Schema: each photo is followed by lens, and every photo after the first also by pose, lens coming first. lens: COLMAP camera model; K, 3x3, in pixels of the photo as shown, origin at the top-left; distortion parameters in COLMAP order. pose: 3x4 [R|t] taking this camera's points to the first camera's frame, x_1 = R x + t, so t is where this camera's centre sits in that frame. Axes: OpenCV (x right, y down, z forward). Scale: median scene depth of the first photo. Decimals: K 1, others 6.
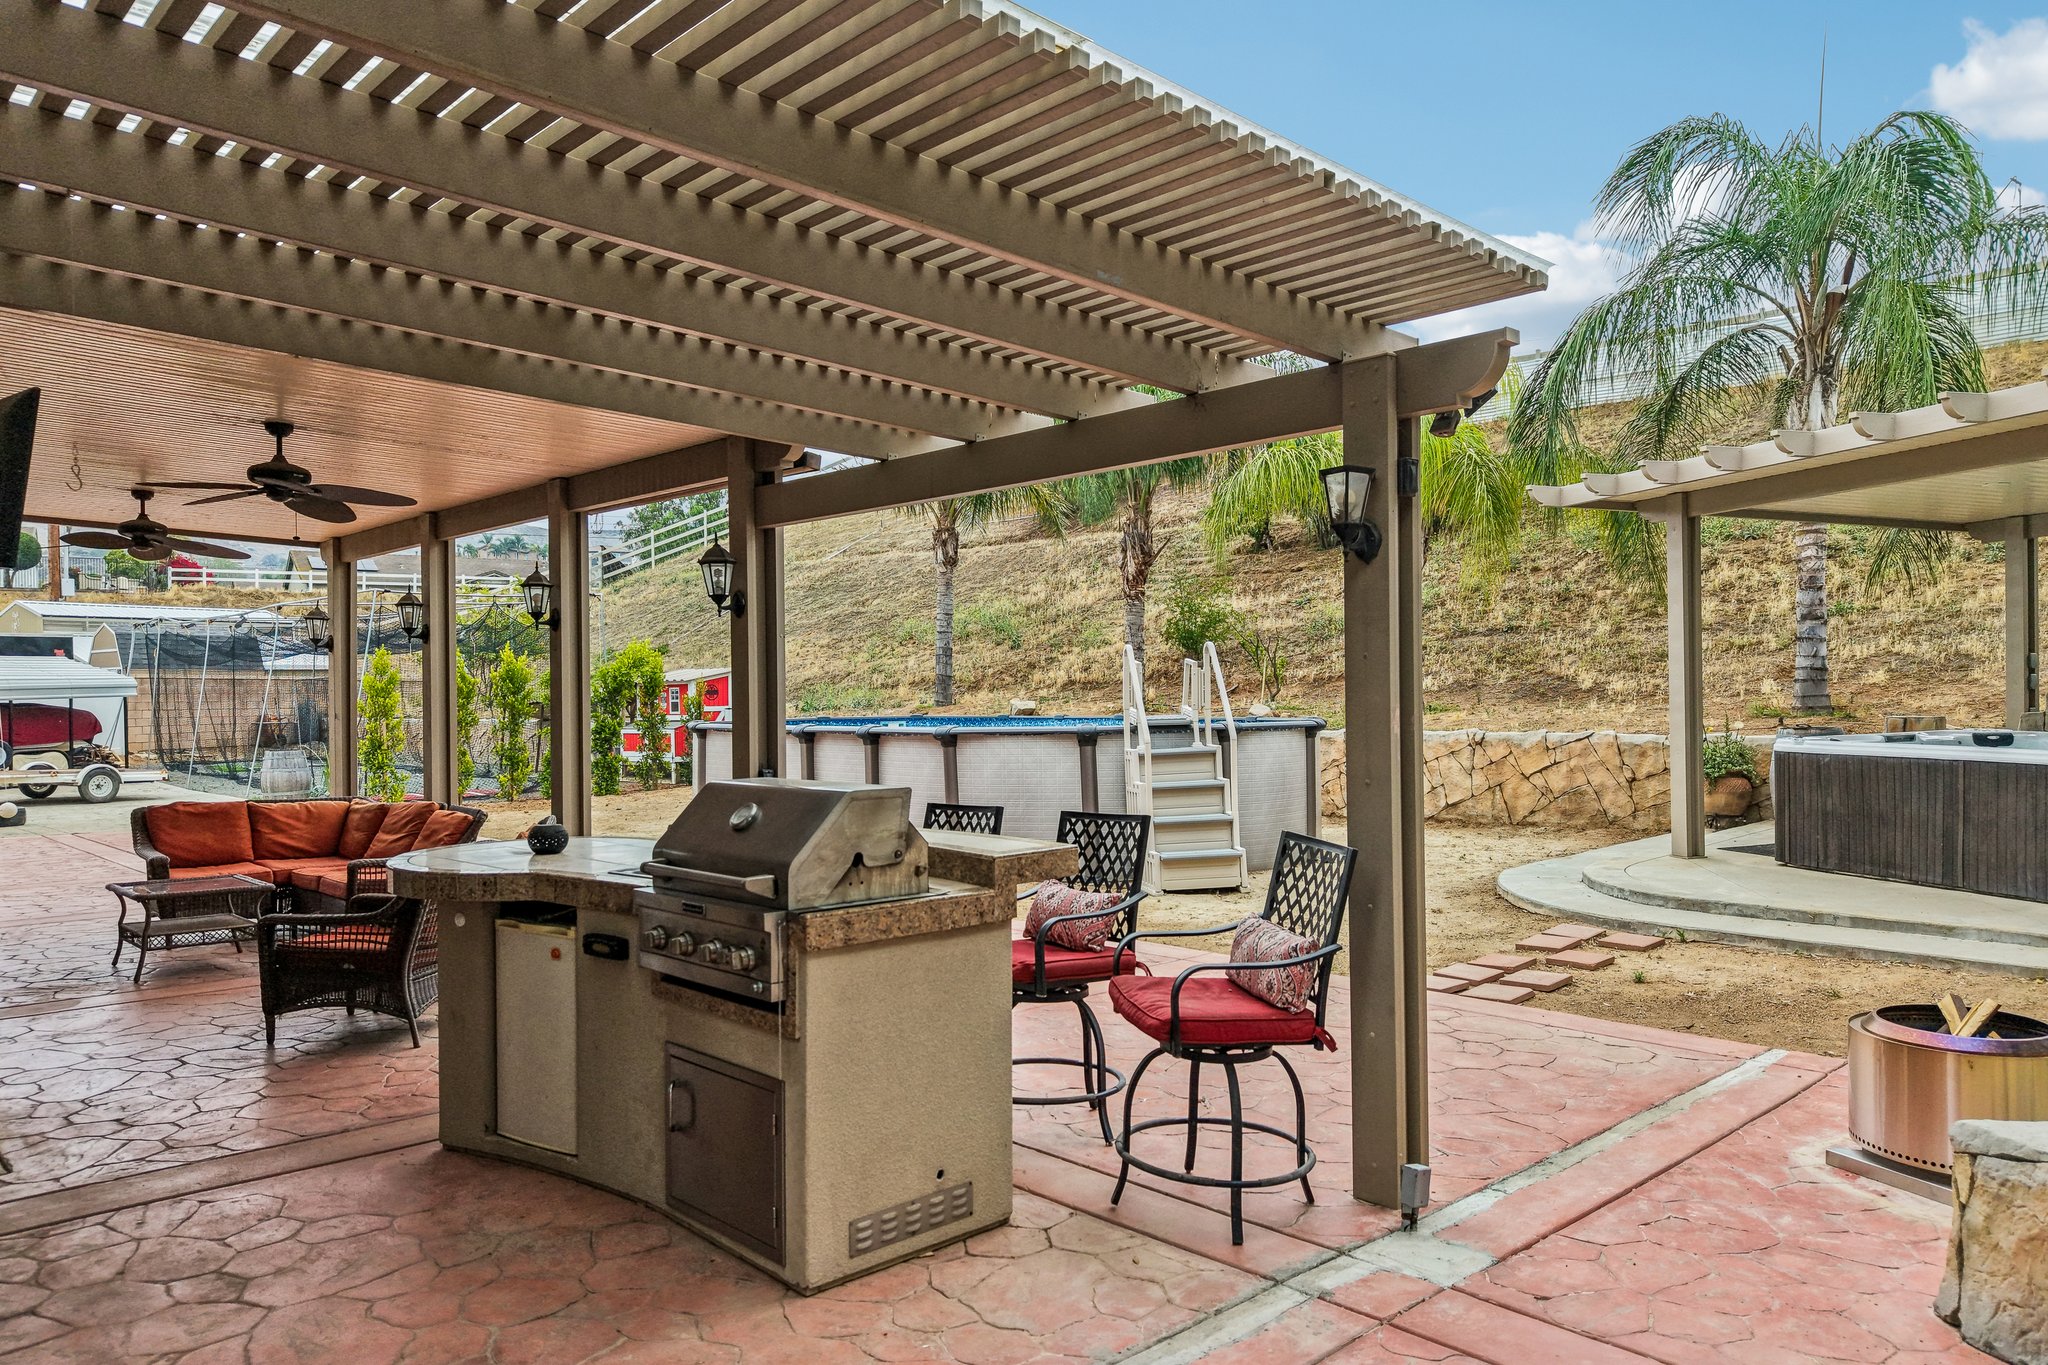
lens RADIAL K [[1370.0, 0, 1024.9], [0, 1370.0, 688.9], [0, 0, 1]] dist [0.044372, -0.062205]
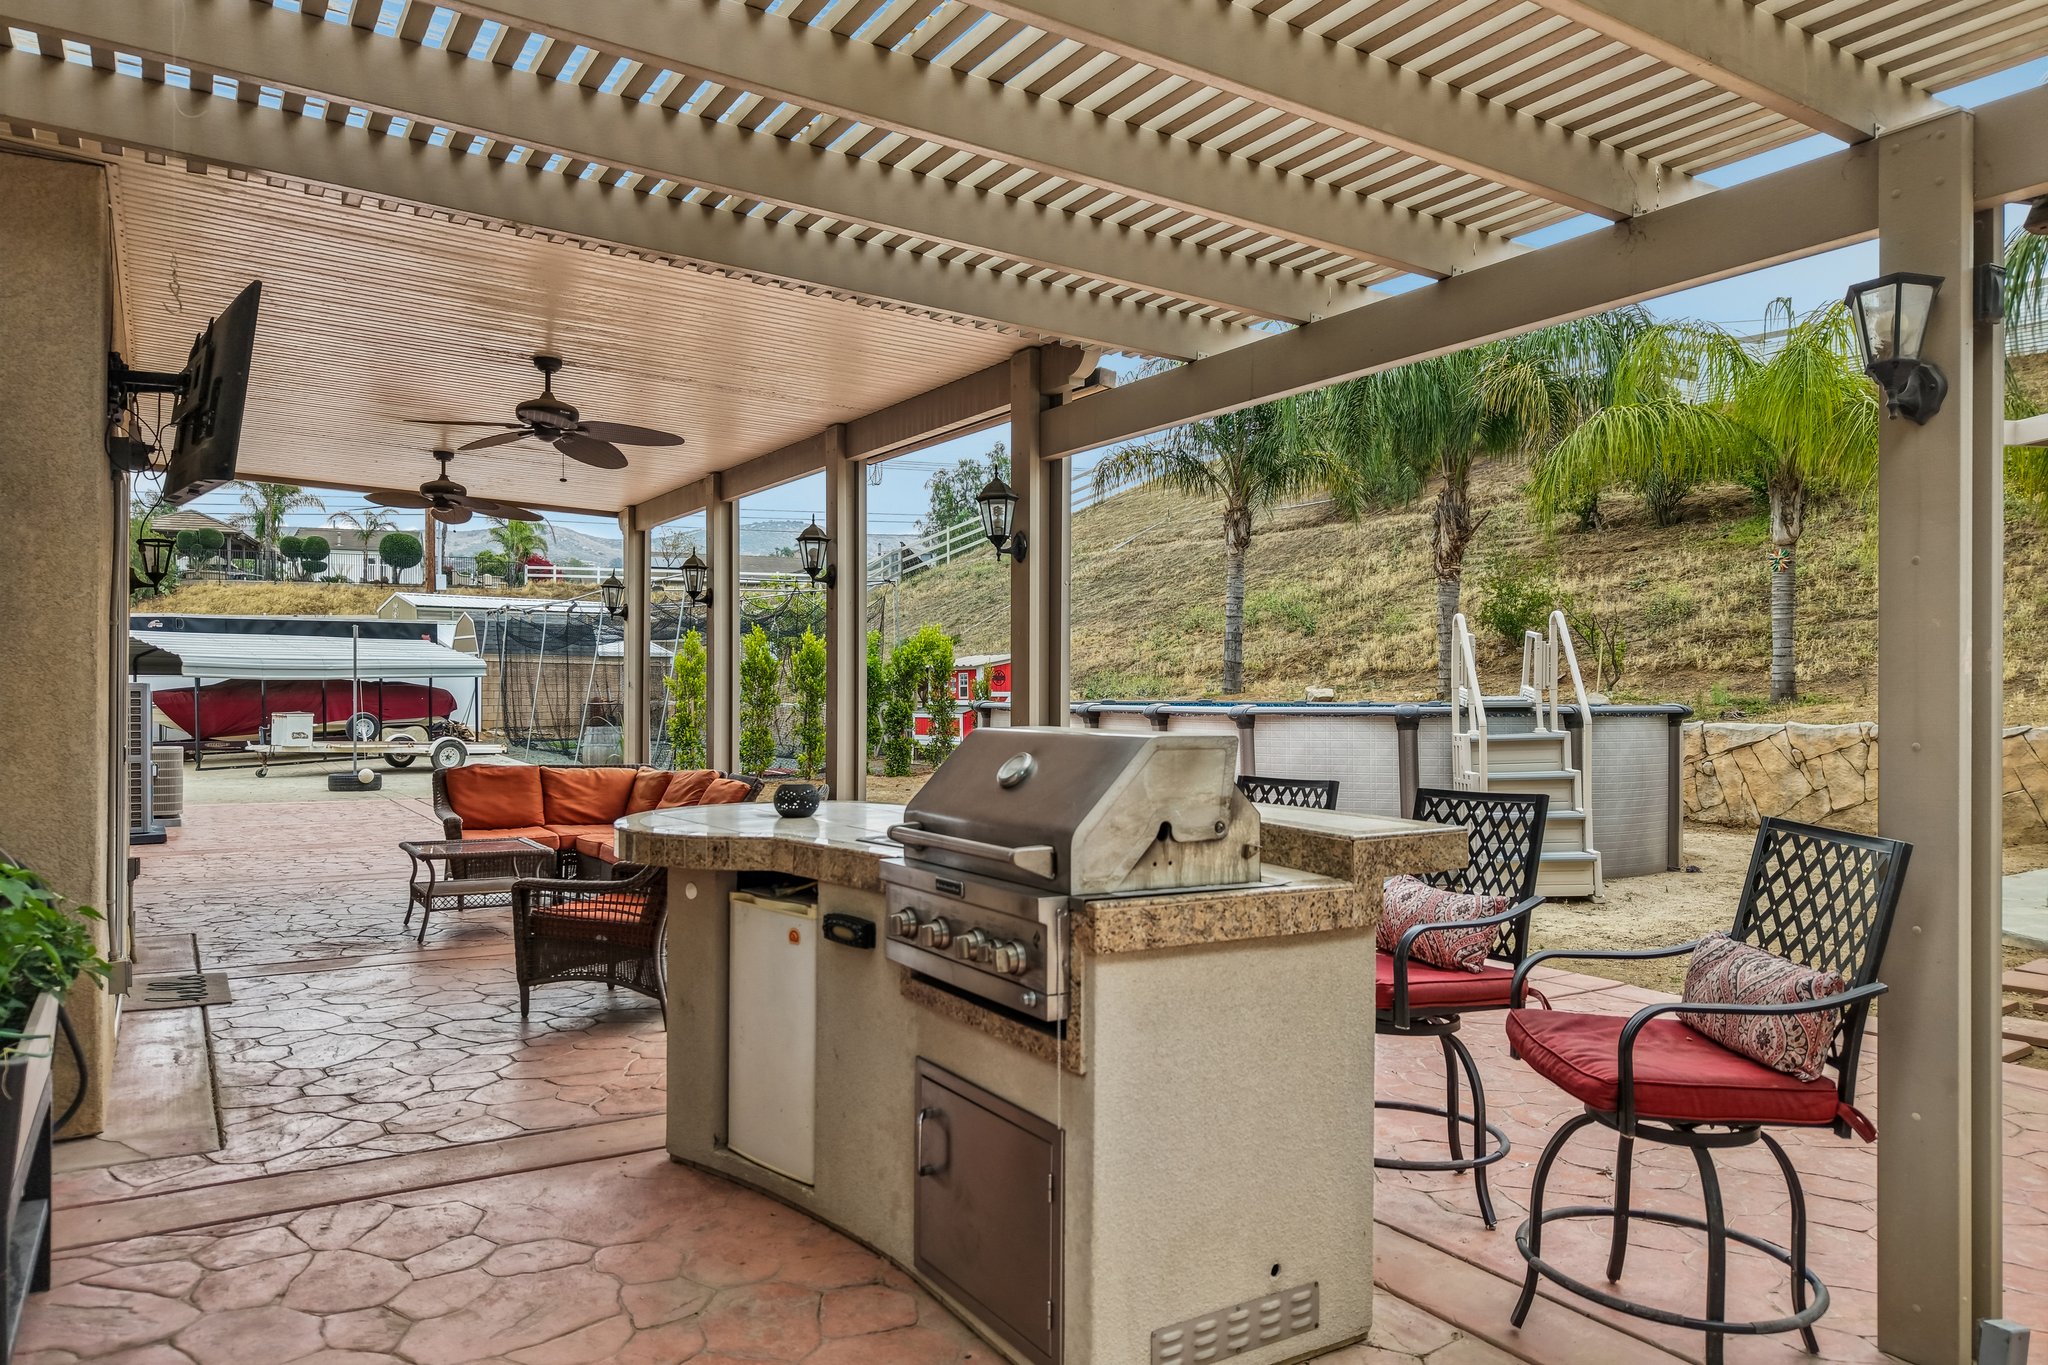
lens RADIAL K [[1370.0, 0, 1024.9], [0, 1370.0, 688.9], [0, 0, 1]] dist [0.044372, -0.062205]
pose [[0.978532, 0.012380, -0.205722, -0.034093], [-0.011468, 0.999918, 0.005624, 0.033760], [0.205775, -0.003144, 0.978594, 0.200914]]
